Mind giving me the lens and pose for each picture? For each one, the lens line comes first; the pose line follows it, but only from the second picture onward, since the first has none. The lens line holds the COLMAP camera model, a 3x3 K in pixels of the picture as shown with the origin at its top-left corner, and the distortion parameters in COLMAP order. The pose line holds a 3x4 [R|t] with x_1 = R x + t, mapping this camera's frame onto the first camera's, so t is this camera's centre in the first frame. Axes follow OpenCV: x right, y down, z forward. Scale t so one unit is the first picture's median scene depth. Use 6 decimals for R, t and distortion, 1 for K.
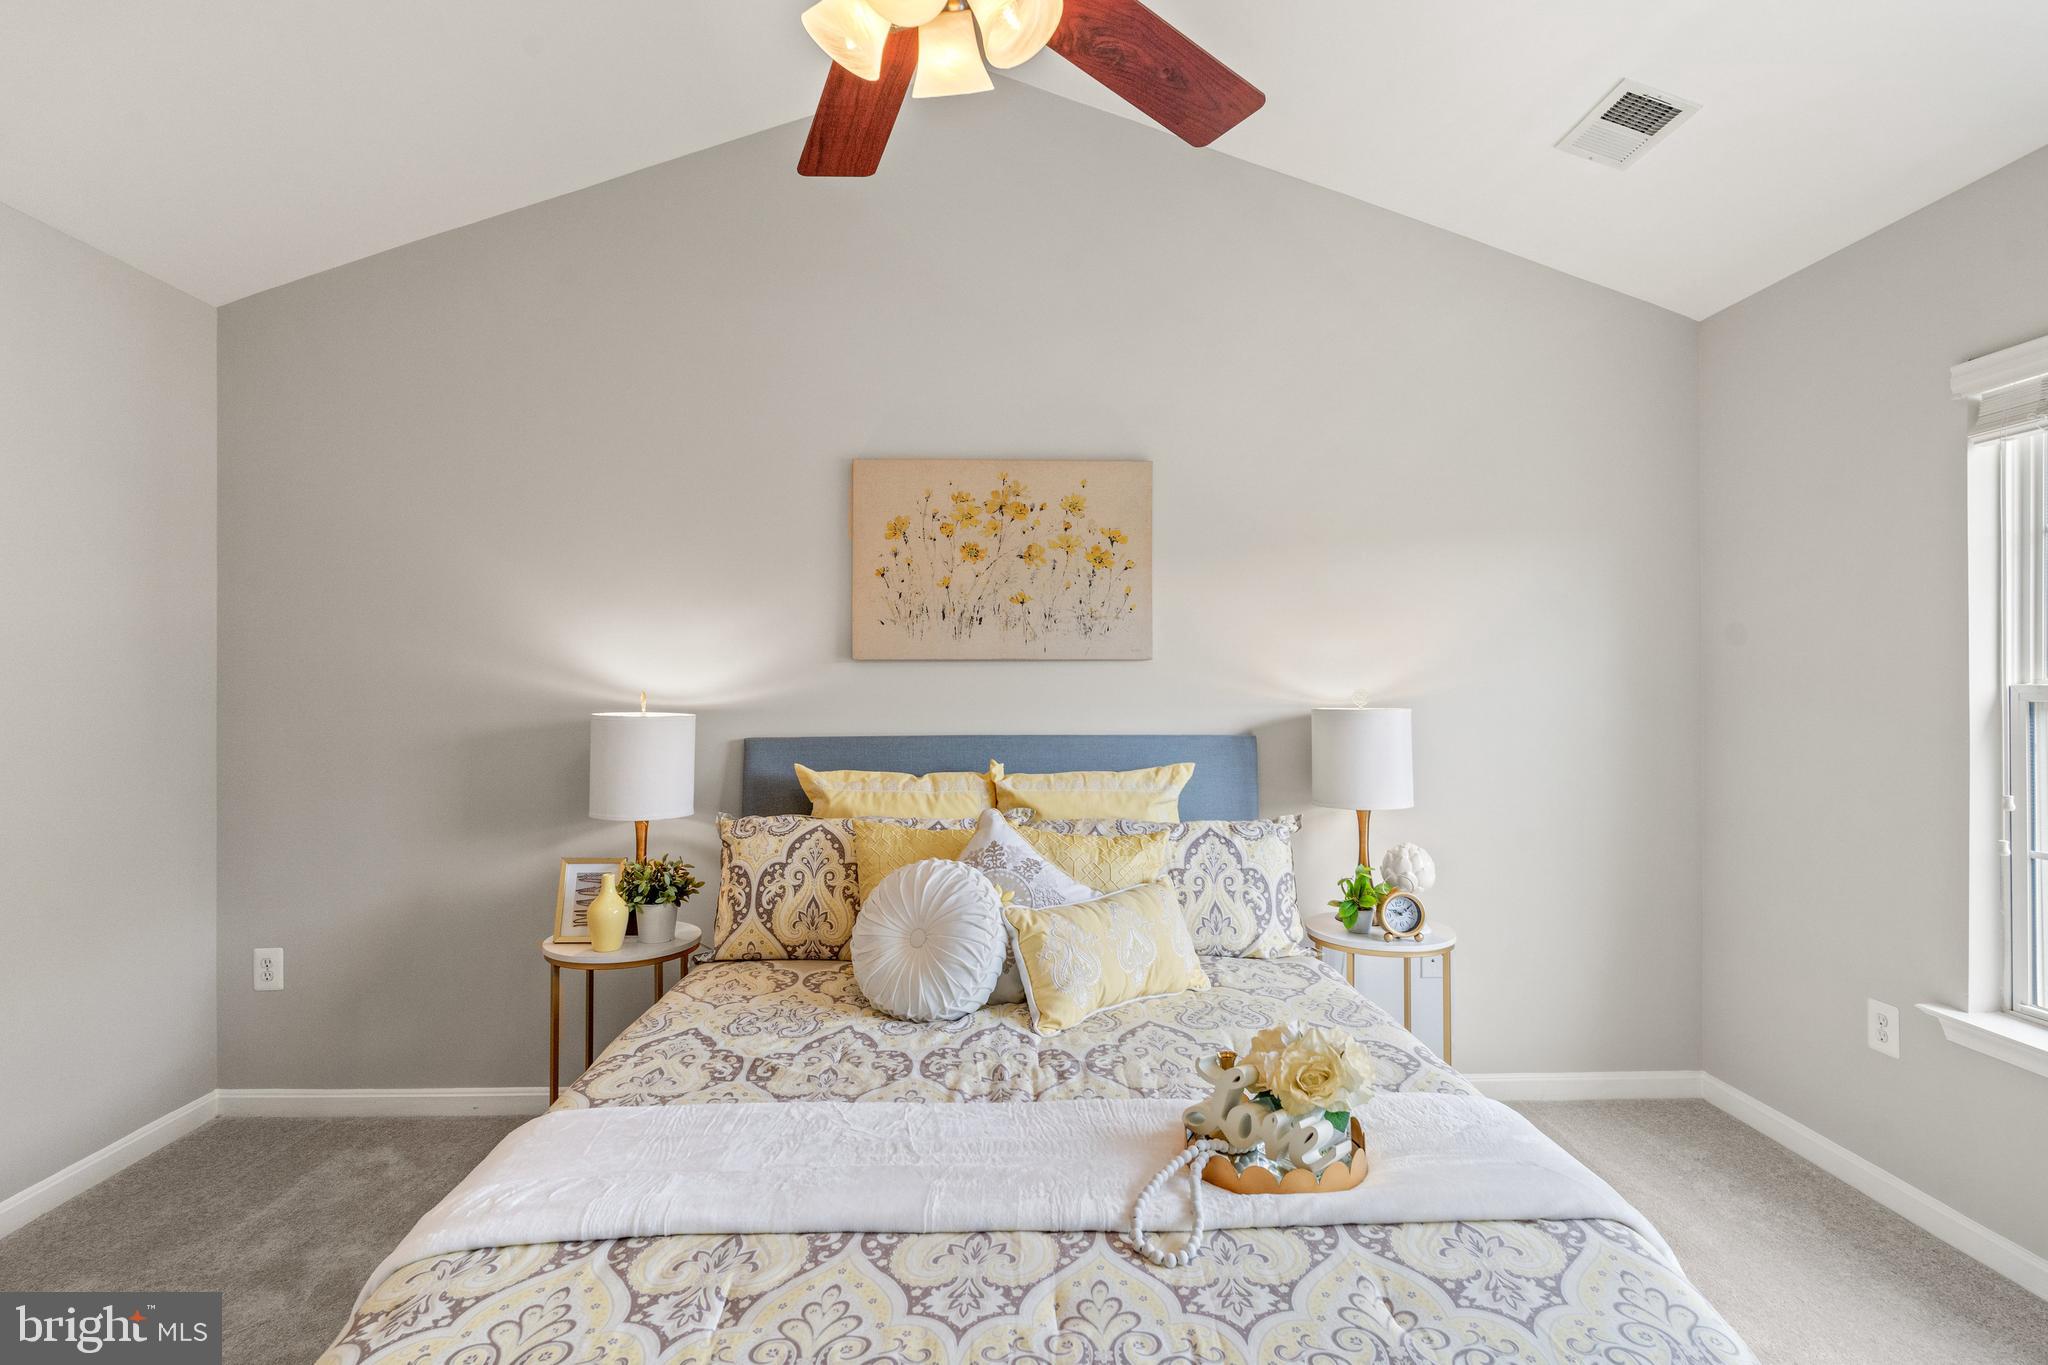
lens RADIAL K [[996.6, 0, 1002.5], [0, 996.6, 671.8], [0, 0, 1]] dist [-0.003180, -0.000763]
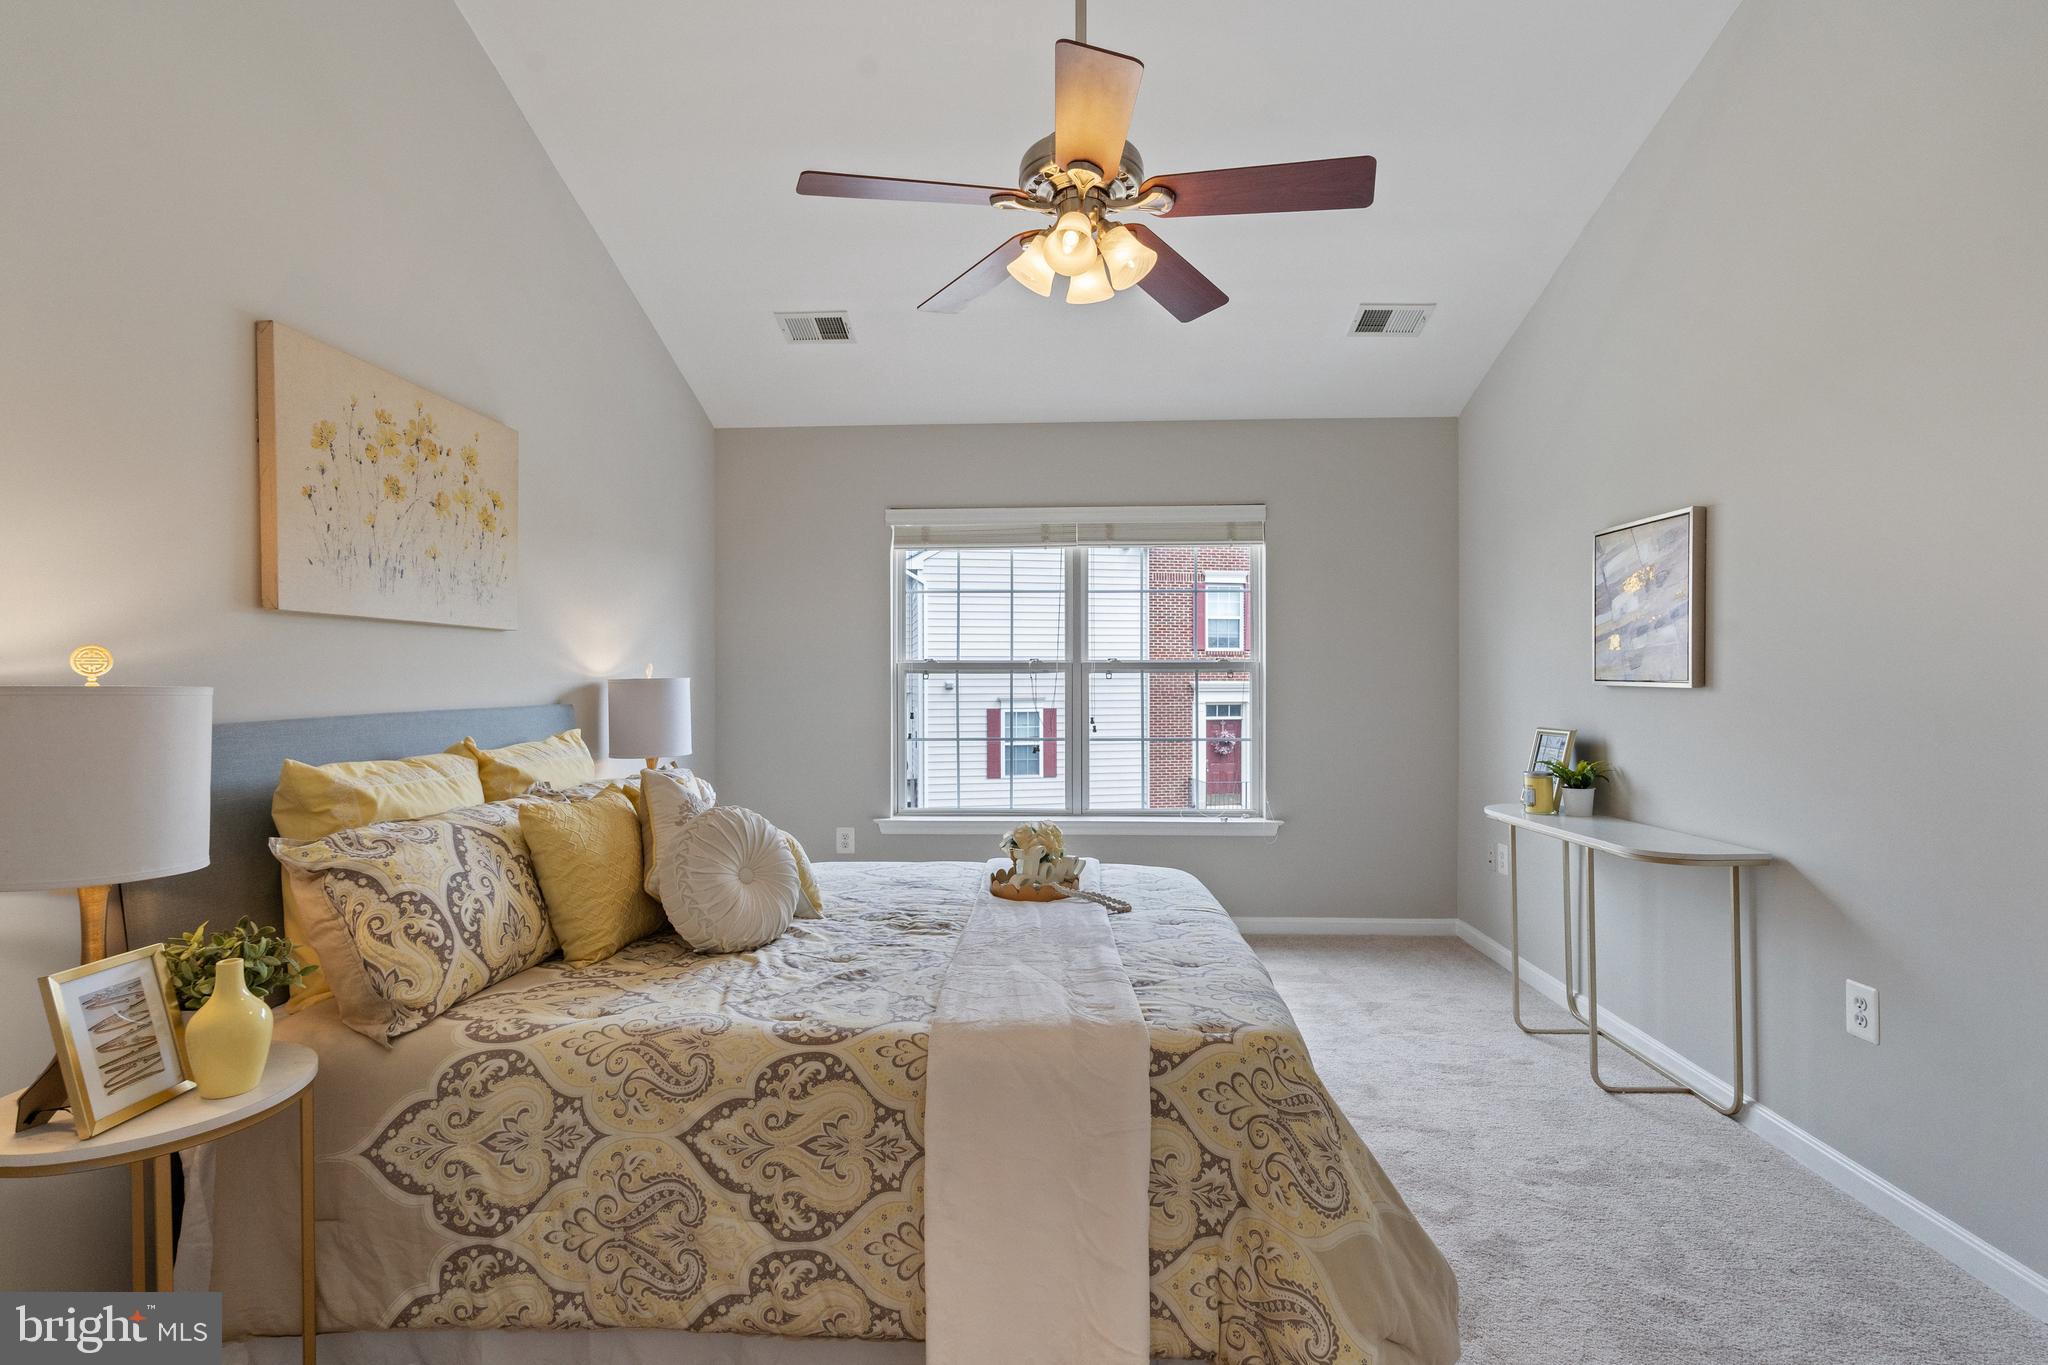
lens RADIAL K [[996.6, 0, 1013.1], [0, 996.6, 680.2], [0, 0, 1]] dist [-0.003180, -0.000763]
pose [[0.057528, -0.001502, 0.998343, -0.856593], [-0.006739, 0.999975, 0.001893, 0.033951], [-0.998321, -0.006837, 0.057517, 0.469174]]
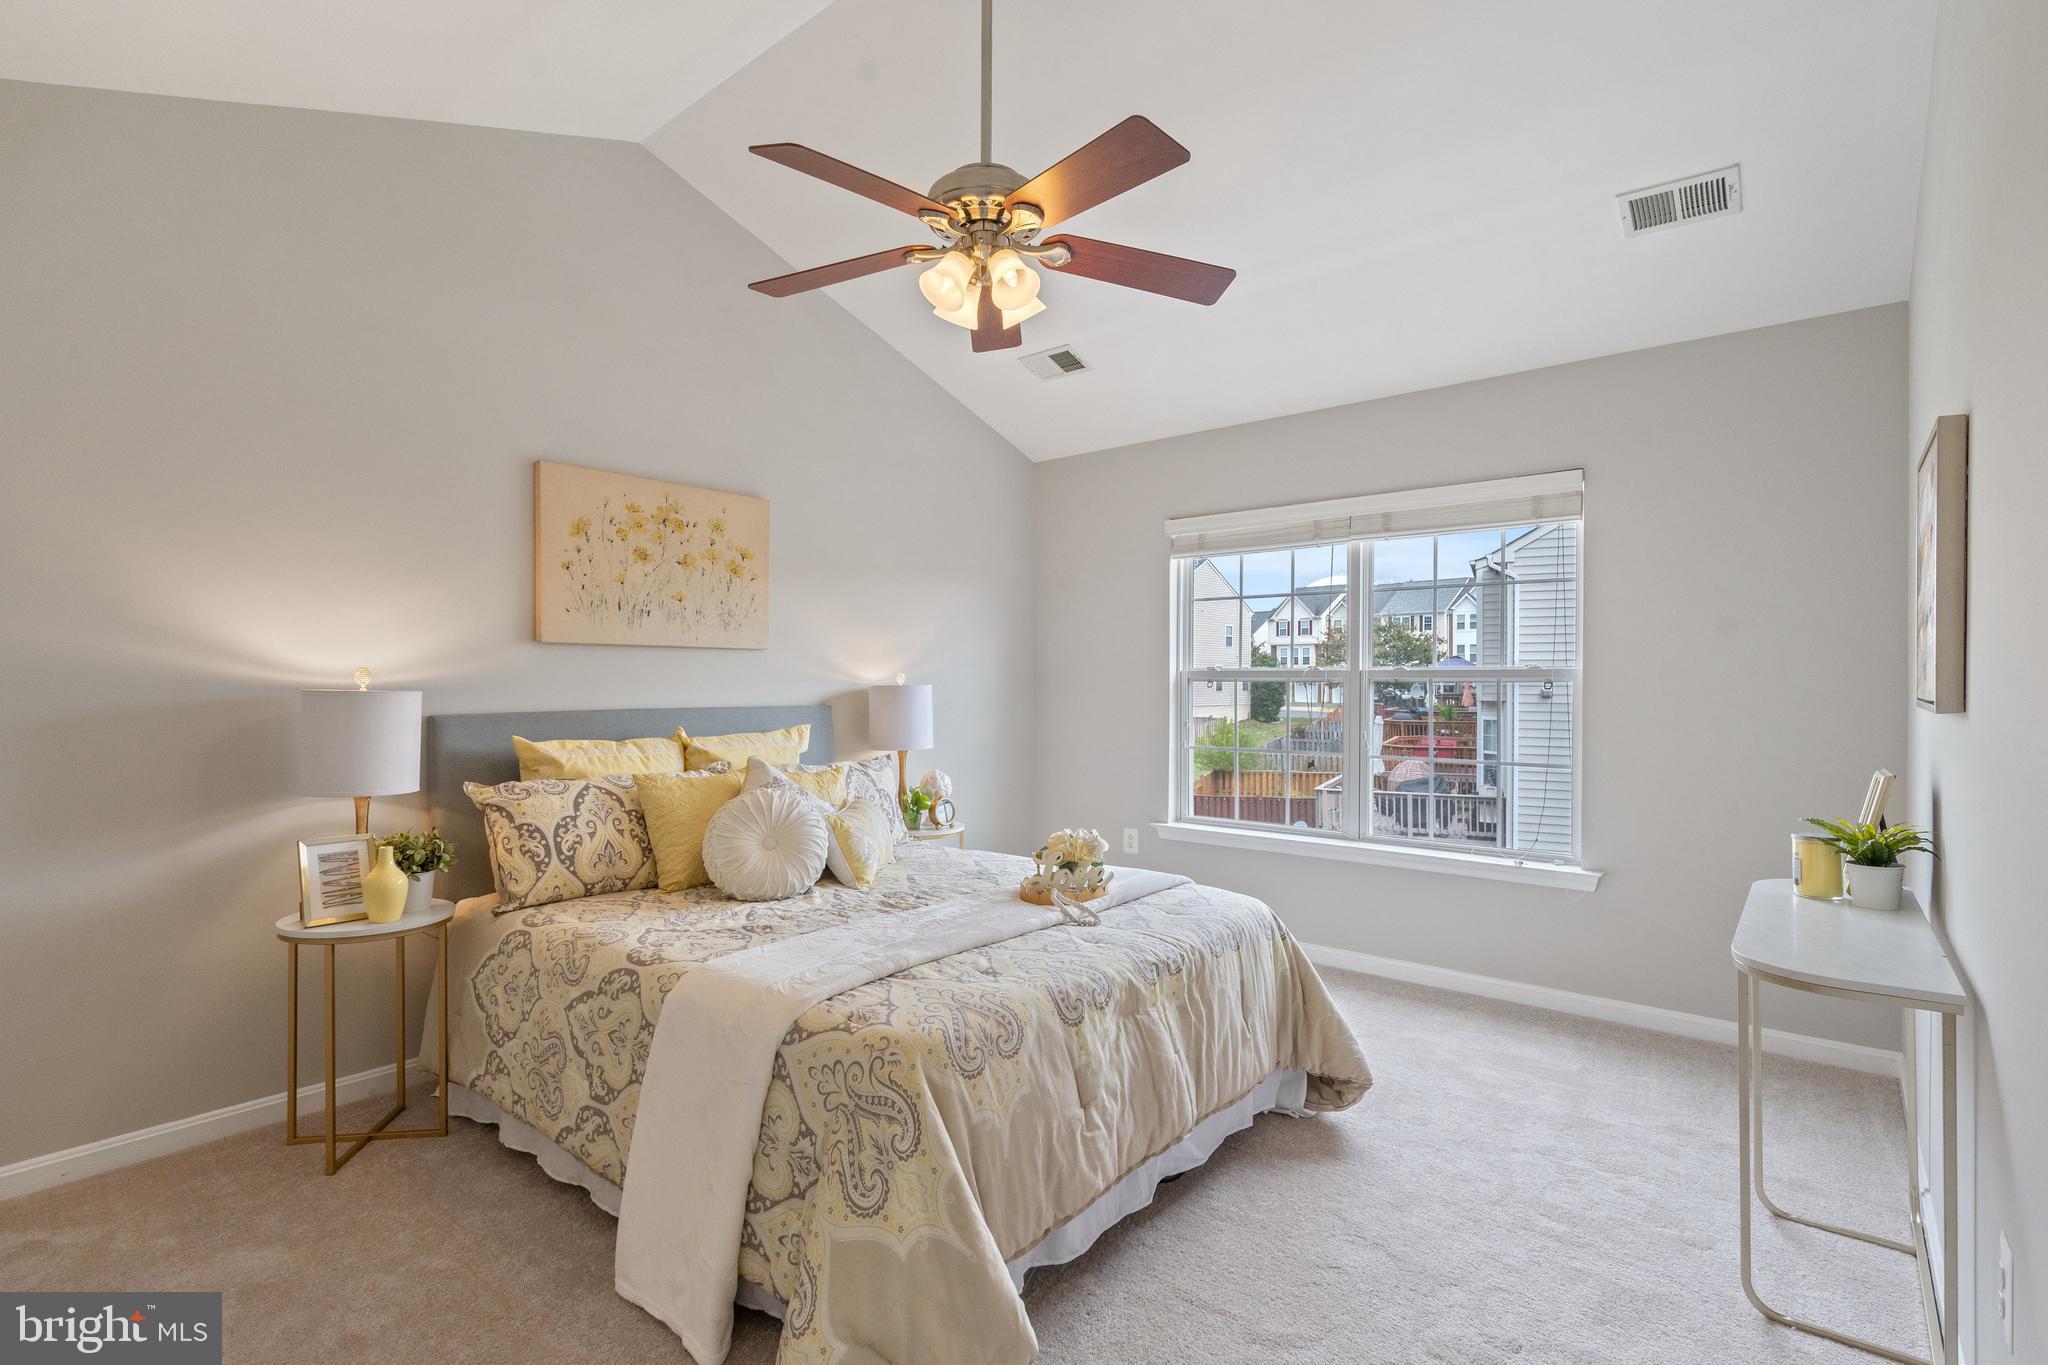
lens RADIAL K [[996.6, 0, 998.6], [0, 996.6, 680.4], [0, 0, 1]] dist [-0.003180, -0.000763]
pose [[0.668204, 0.003199, 0.743971, -0.665860], [-0.010267, 0.999935, 0.004922, 0.020816], [-0.743907, -0.010927, 0.668193, -0.124666]]
